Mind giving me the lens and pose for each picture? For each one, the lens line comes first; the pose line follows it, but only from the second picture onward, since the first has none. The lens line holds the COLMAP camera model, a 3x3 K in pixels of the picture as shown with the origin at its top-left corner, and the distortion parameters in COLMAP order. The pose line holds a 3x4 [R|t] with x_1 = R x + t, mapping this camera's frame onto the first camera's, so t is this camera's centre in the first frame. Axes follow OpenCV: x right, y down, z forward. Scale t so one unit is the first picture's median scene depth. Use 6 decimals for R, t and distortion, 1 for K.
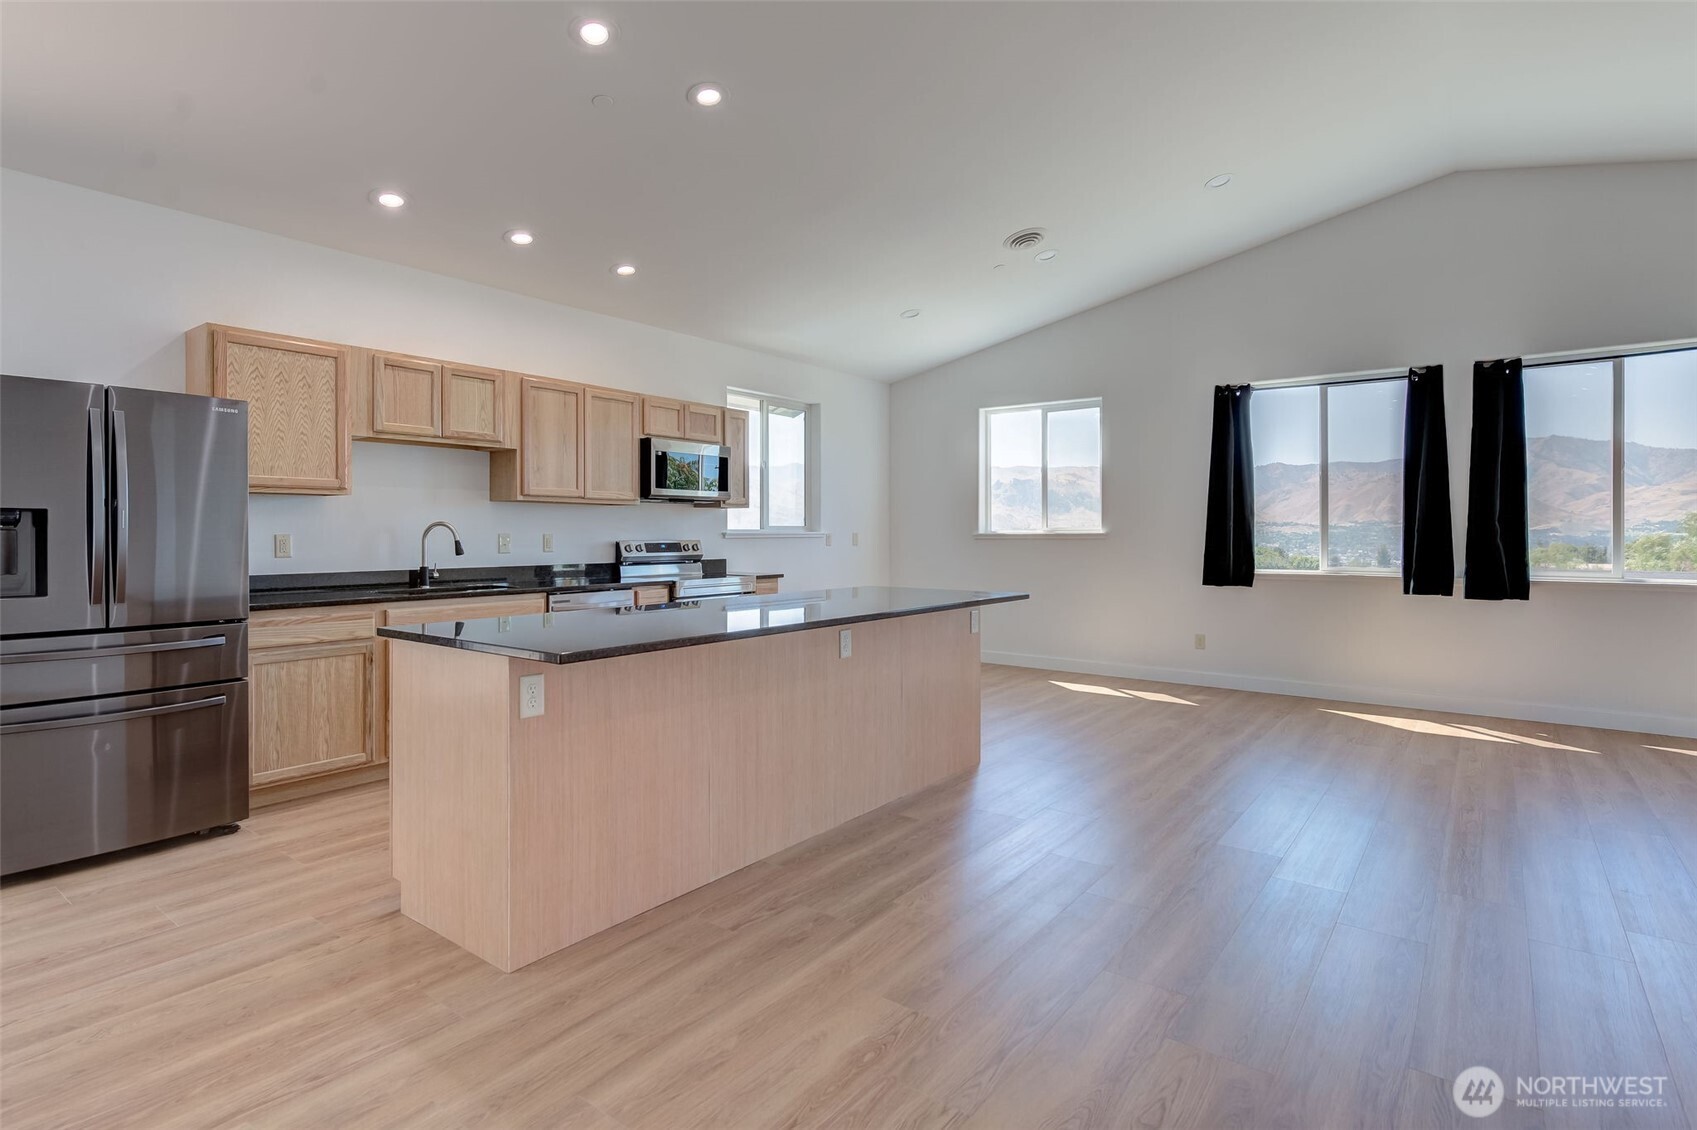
lens RADIAL K [[842.7, 0, 853.1], [0, 842.7, 531.7], [0, 0, 1]] dist [0.000617, 0.000237]
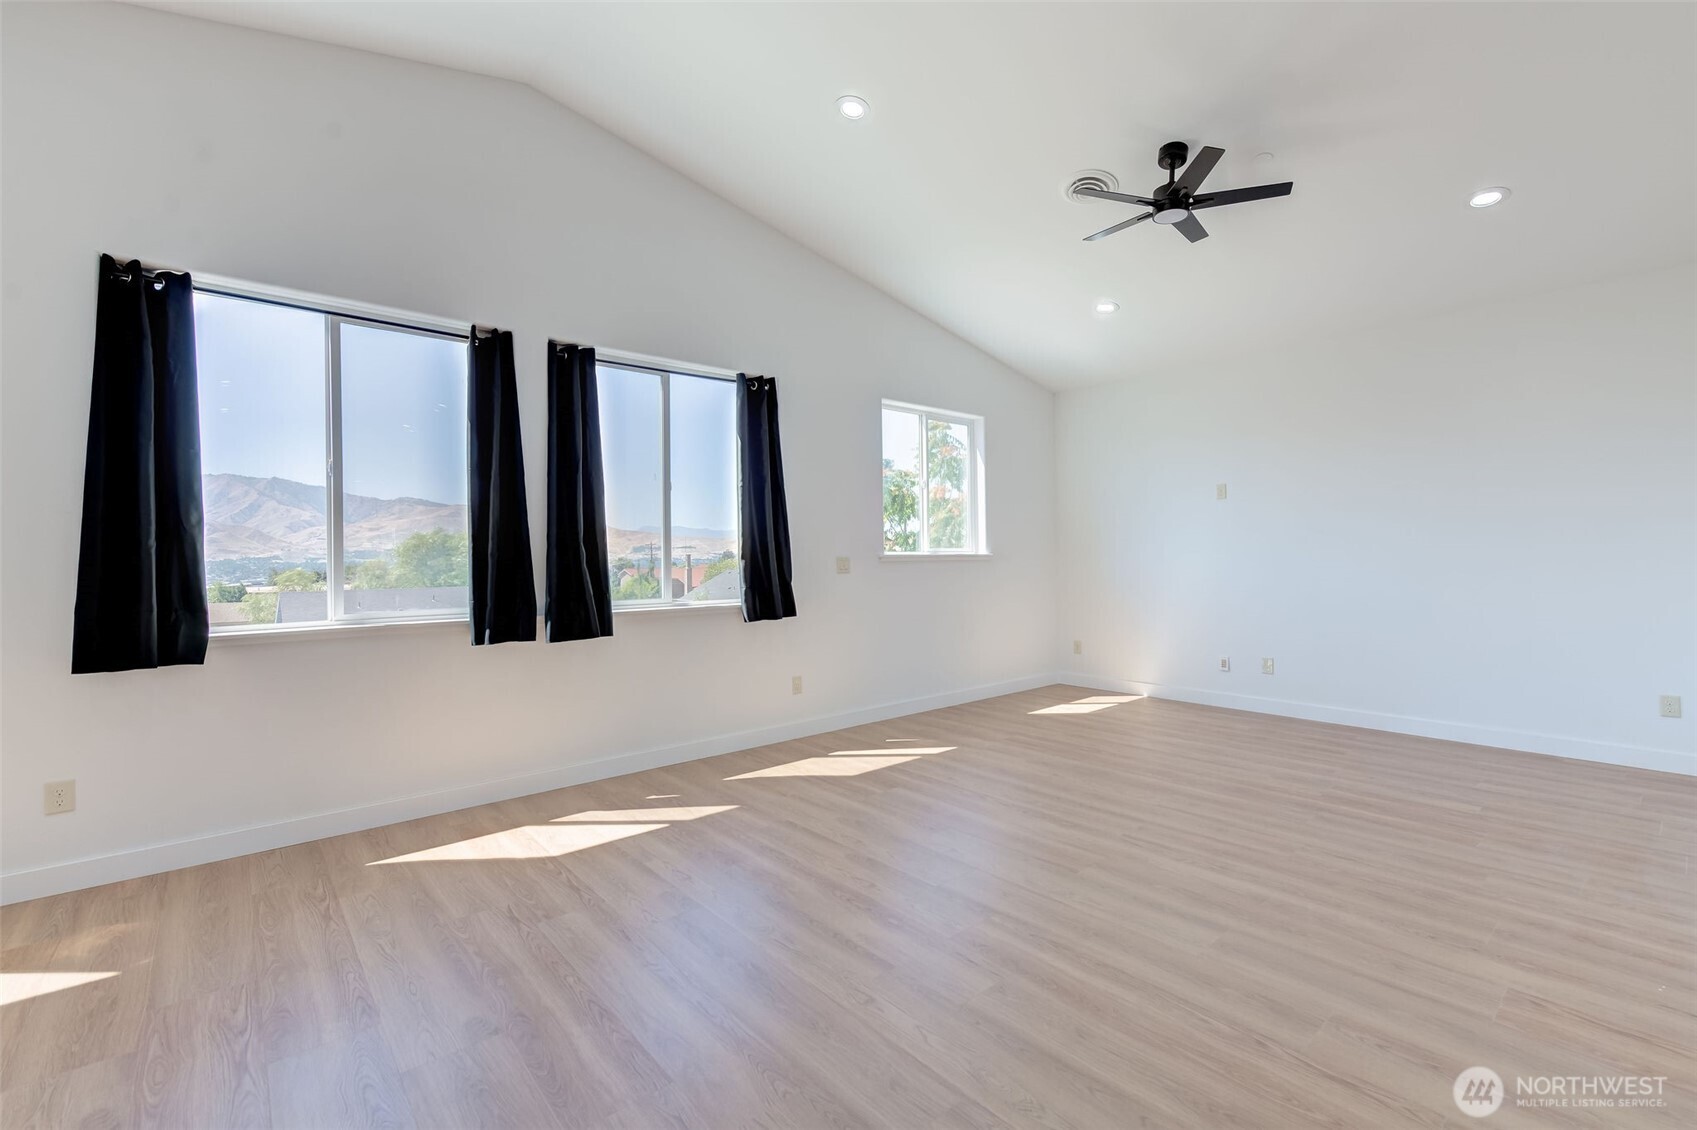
lens RADIAL K [[729.9, 0, 856.8], [0, 729.9, 554.7], [0, 0, 1]] dist [0.001574, -0.000045]
pose [[0.213395, -0.000991, 0.976966, 0.135980], [0.007966, 0.999968, -0.000726, 0.002023], [-0.976934, 0.007938, 0.213396, 0.583190]]
